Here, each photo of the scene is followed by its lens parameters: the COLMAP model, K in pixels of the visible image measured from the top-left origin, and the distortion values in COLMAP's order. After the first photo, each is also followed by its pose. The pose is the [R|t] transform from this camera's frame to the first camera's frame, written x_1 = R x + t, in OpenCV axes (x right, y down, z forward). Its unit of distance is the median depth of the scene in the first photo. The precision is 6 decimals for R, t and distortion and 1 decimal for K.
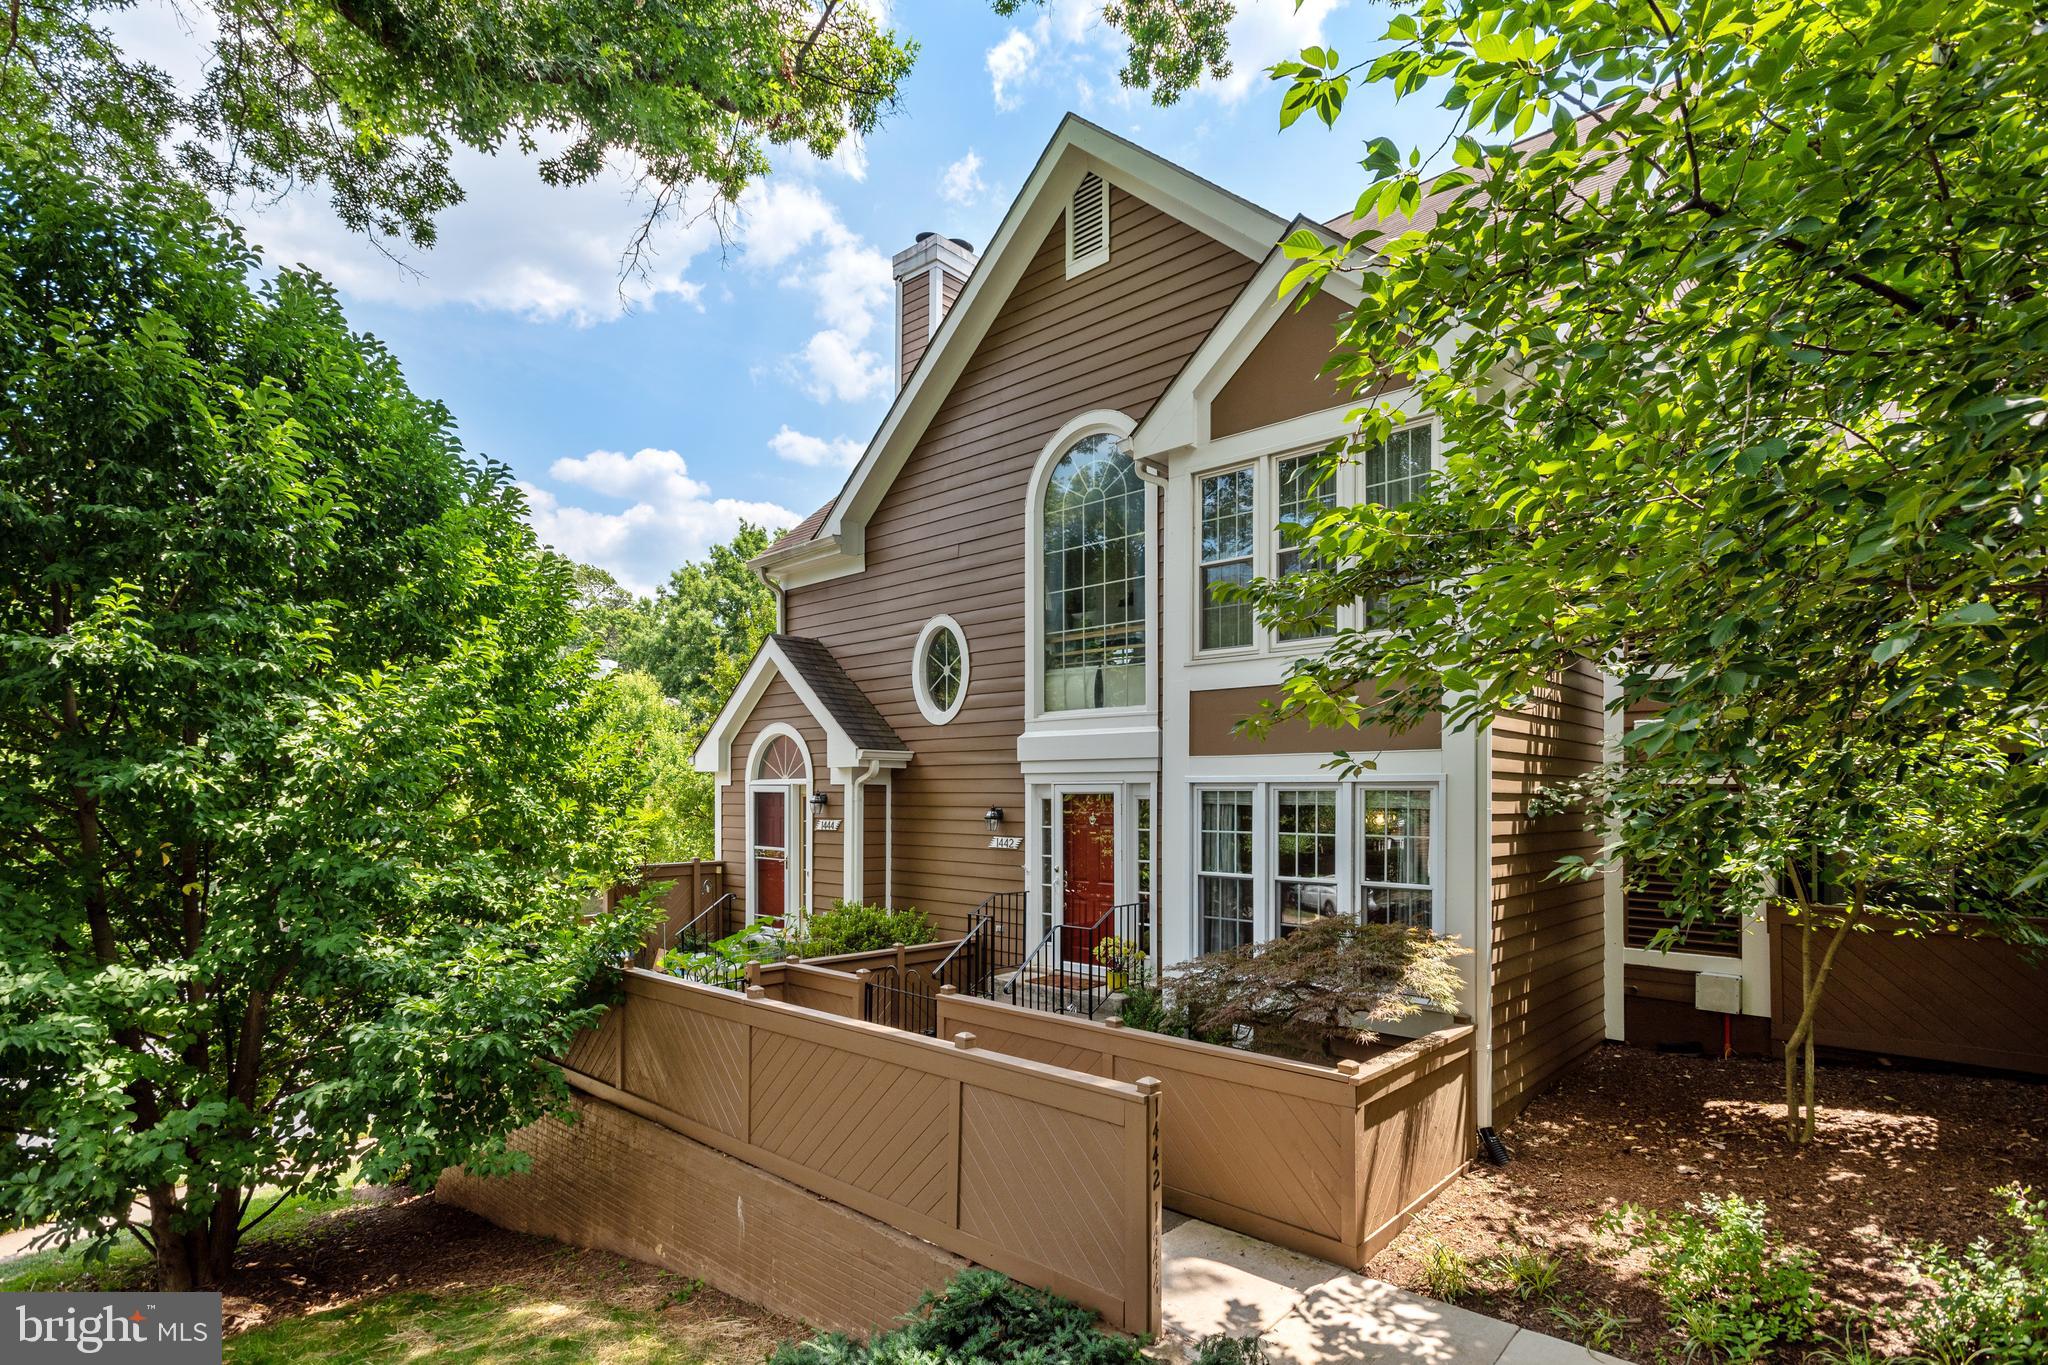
lens RADIAL K [[974.5, 0, 1019.7], [0, 974.5, 695.0], [0, 0, 1]] dist [-0.004138, 0.001183]
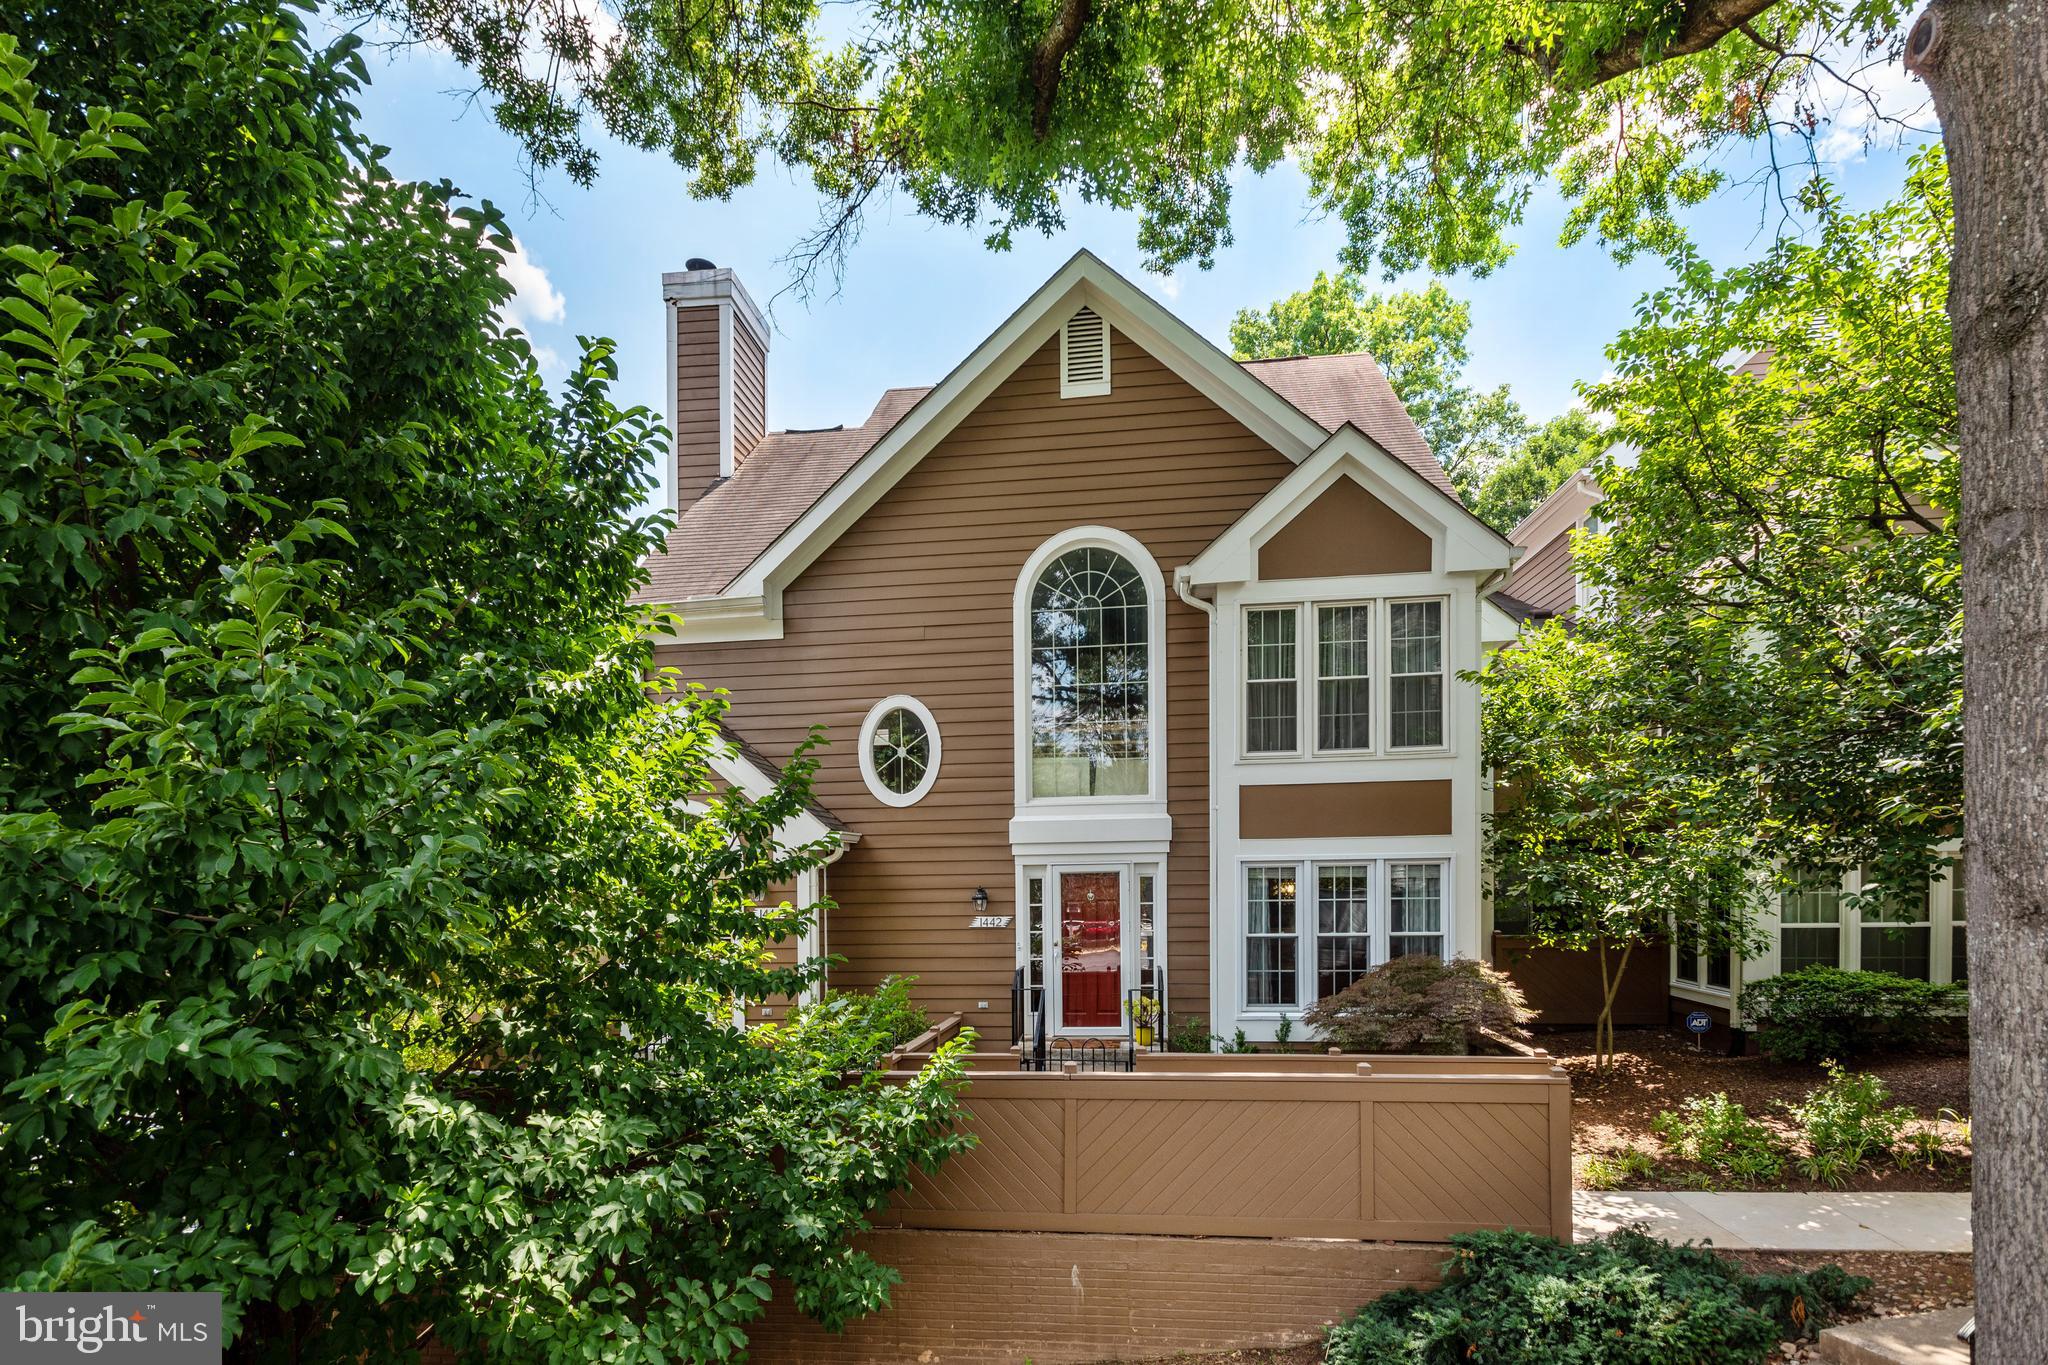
lens RADIAL K [[986.6, 0, 1023.9], [0, 986.6, 787.8], [0, 0, 1]] dist [-0.001279, -0.000069]
pose [[0.823969, 0.042340, 0.565051, -0.609576], [-0.043198, 0.998996, -0.011864, 0.020638], [-0.564986, -0.014634, 0.824971, 0.119642]]
